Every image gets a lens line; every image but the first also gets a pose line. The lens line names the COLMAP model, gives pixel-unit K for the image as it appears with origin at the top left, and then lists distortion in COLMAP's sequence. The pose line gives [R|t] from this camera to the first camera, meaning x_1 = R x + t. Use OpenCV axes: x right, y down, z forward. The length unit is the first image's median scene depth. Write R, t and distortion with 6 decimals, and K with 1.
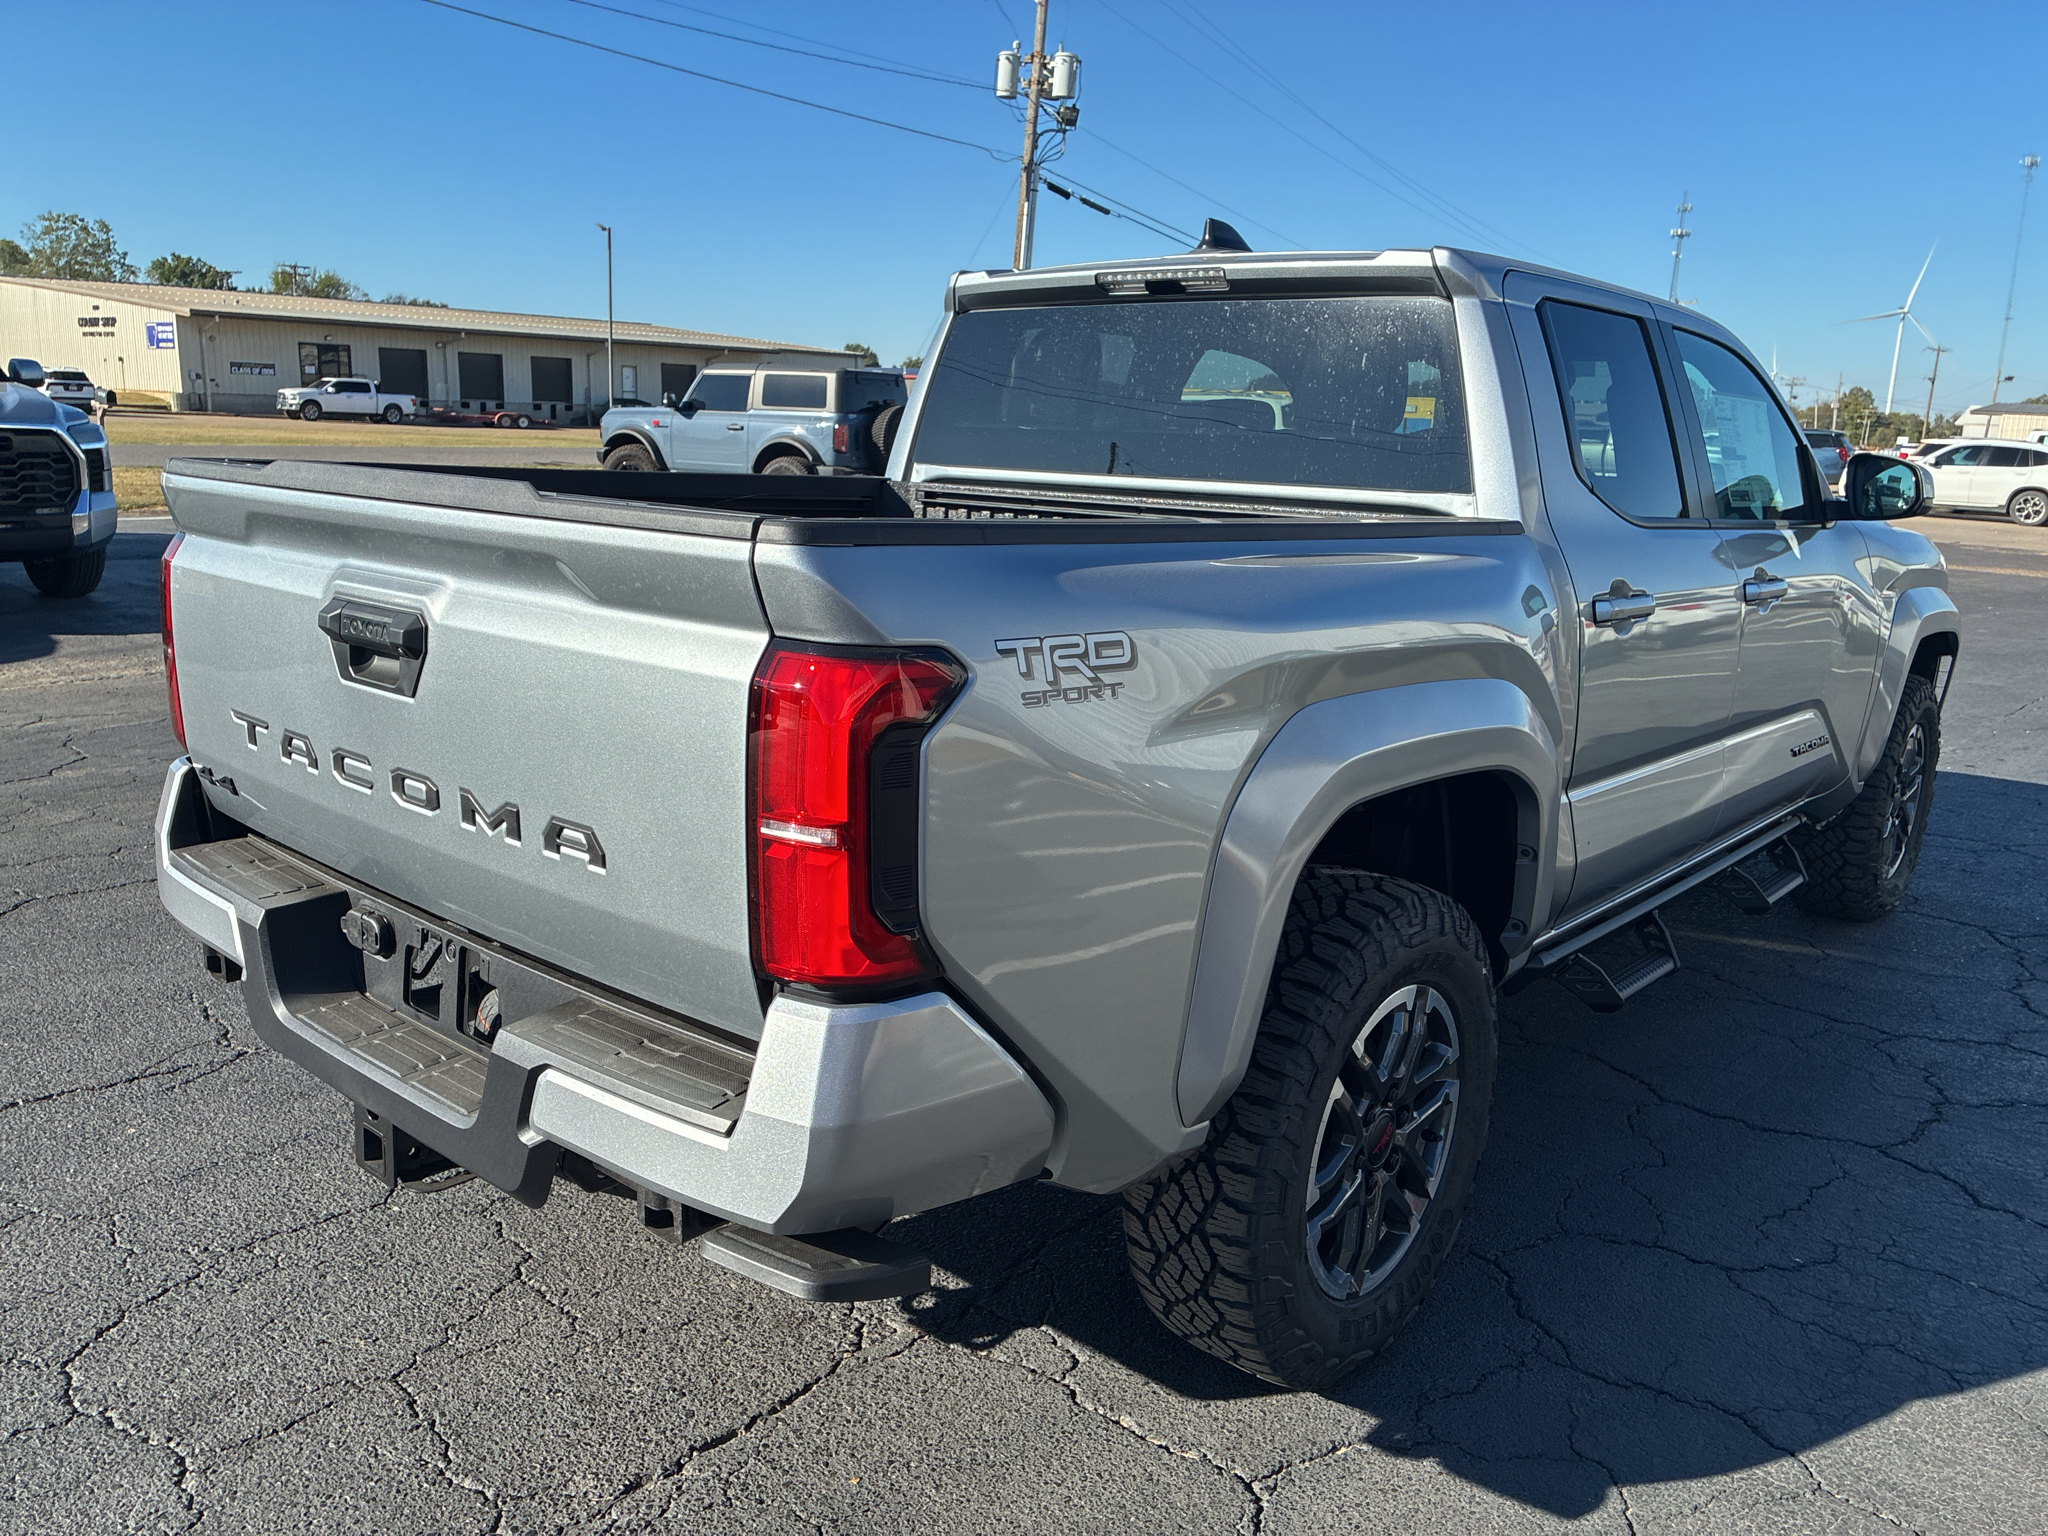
lens RADIAL K [[1526.0, 0, 1013.3], [0, 1526.0, 756.7], [0, 0, 1]] dist [-0.043676, 0.032638]
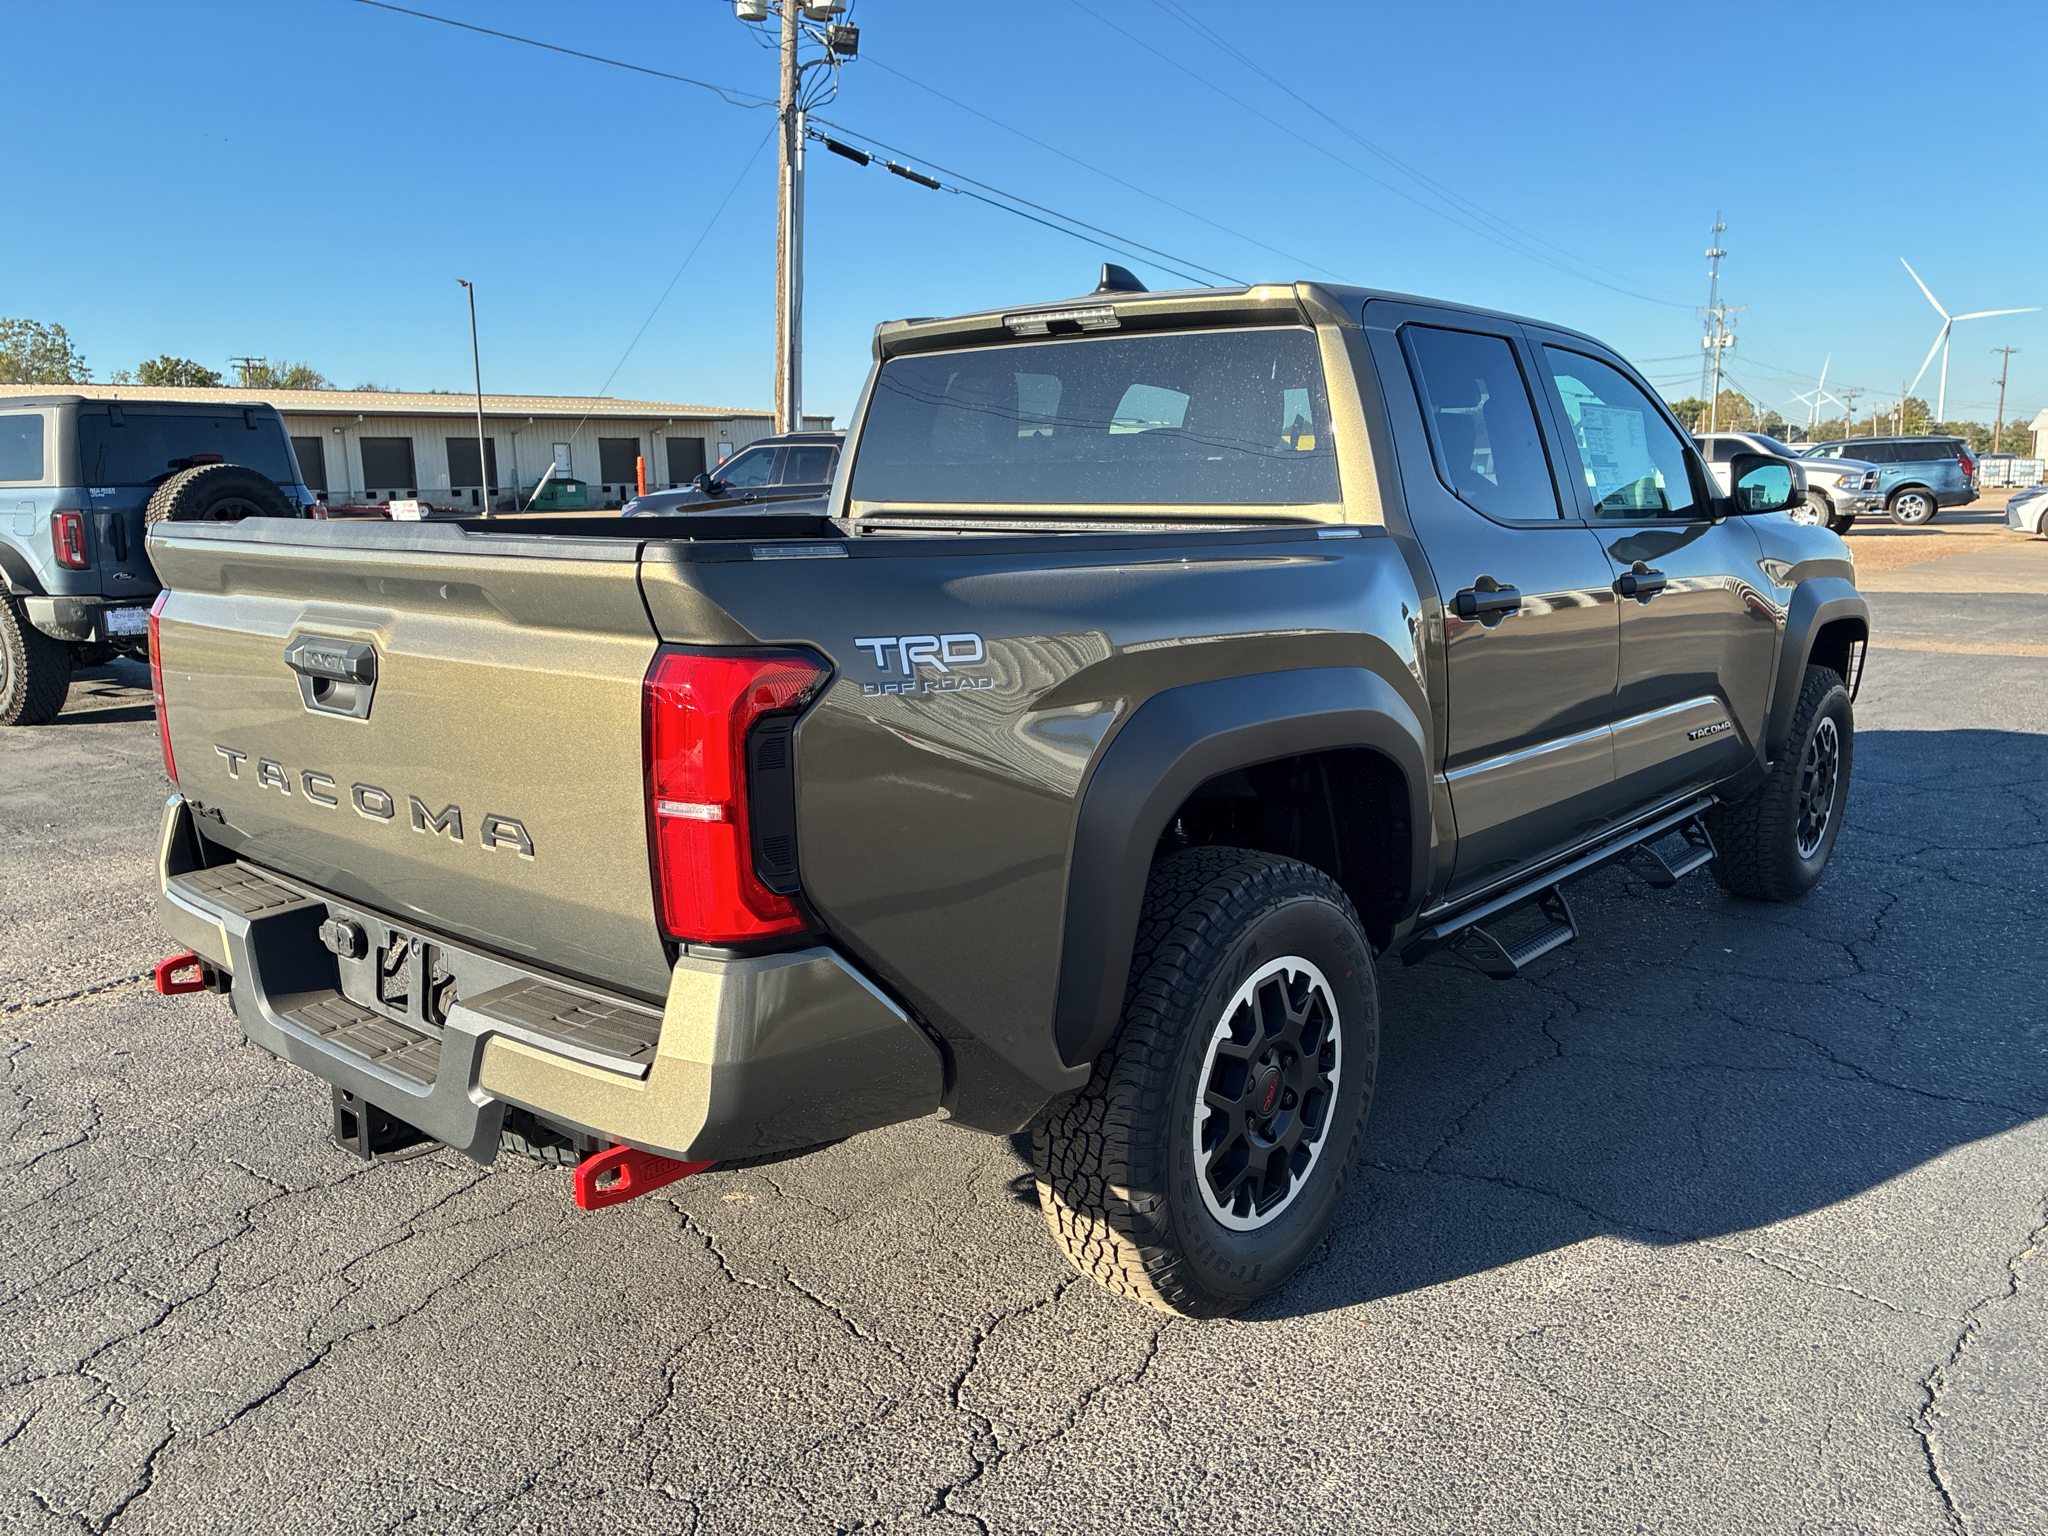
lens RADIAL K [[1521.4, 0, 1043.3], [0, 1521.4, 770.9], [0, 0, 1]] dist [-0.039905, -0.001435]
pose [[0.999011, -0.043533, 0.009029, 0.084239], [0.043681, 0.998902, -0.016930, 0.036225], [-0.008282, 0.017307, 0.999816, -0.113019]]
